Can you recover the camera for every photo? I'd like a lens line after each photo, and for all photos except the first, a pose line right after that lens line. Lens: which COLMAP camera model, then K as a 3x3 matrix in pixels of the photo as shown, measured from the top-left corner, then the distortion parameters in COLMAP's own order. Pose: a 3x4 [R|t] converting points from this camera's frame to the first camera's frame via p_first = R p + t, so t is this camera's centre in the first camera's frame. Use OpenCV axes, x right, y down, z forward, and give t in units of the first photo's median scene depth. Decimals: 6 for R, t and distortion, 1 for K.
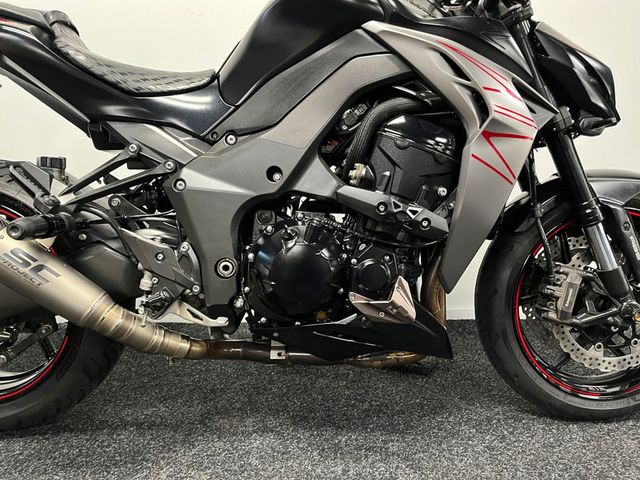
lens RADIAL K [[476.1, 0, 322.6], [0, 476.1, 242.0], [0, 0, 1]] dist [0.085196, -0.112759]
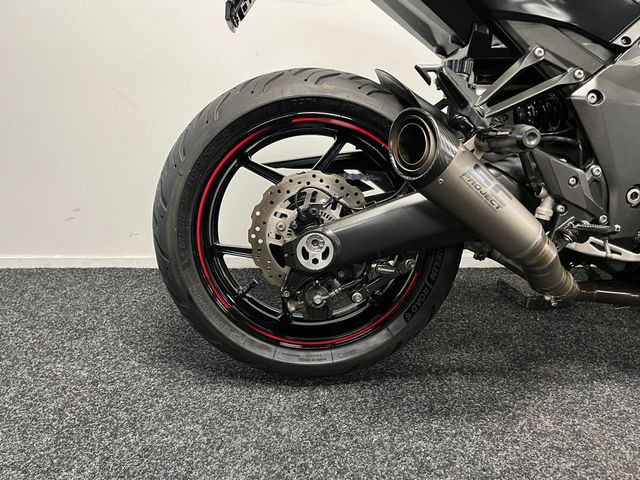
lens RADIAL K [[476.1, 0, 322.6], [0, 476.1, 242.0], [0, 0, 1]] dist [0.085196, -0.112759]
pose [[0.999485, 0.008425, 0.030974, -0.801126], [-0.011137, 0.996020, 0.088429, 0.066703], [-0.030106, -0.088729, 0.995601, 0.137120]]
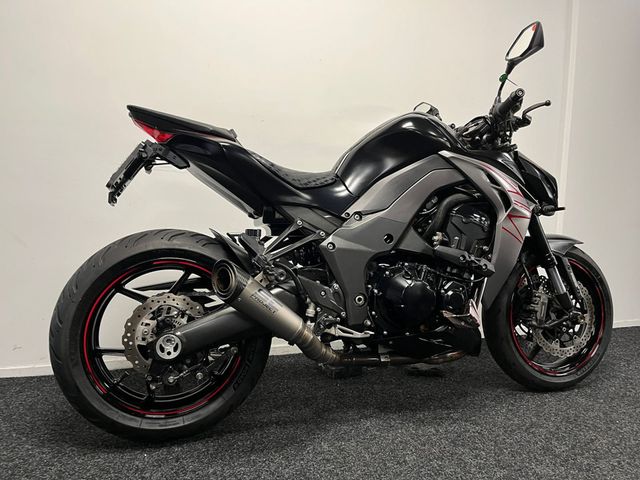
lens RADIAL K [[476.1, 0, 322.6], [0, 476.1, 242.0], [0, 0, 1]] dist [0.085196, -0.112759]
pose [[0.962131, -0.009113, 0.272434, -0.736744], [0.040920, 0.992944, -0.111302, 0.036244], [-0.269498, 0.118235, 0.955715, -0.451552]]
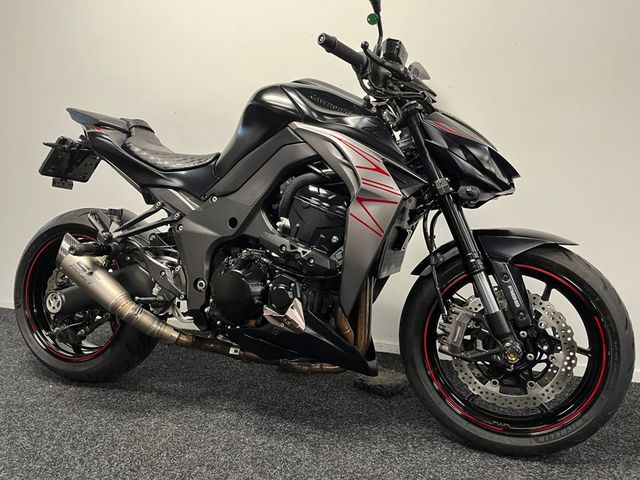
lens RADIAL K [[476.1, 0, 322.6], [0, 476.1, 242.0], [0, 0, 1]] dist [0.085196, -0.112759]
pose [[0.935338, 0.045433, -0.350825, 0.667149], [-0.080813, 0.992937, -0.086868, 0.021691], [0.344400, 0.109602, 0.932403, -0.267551]]
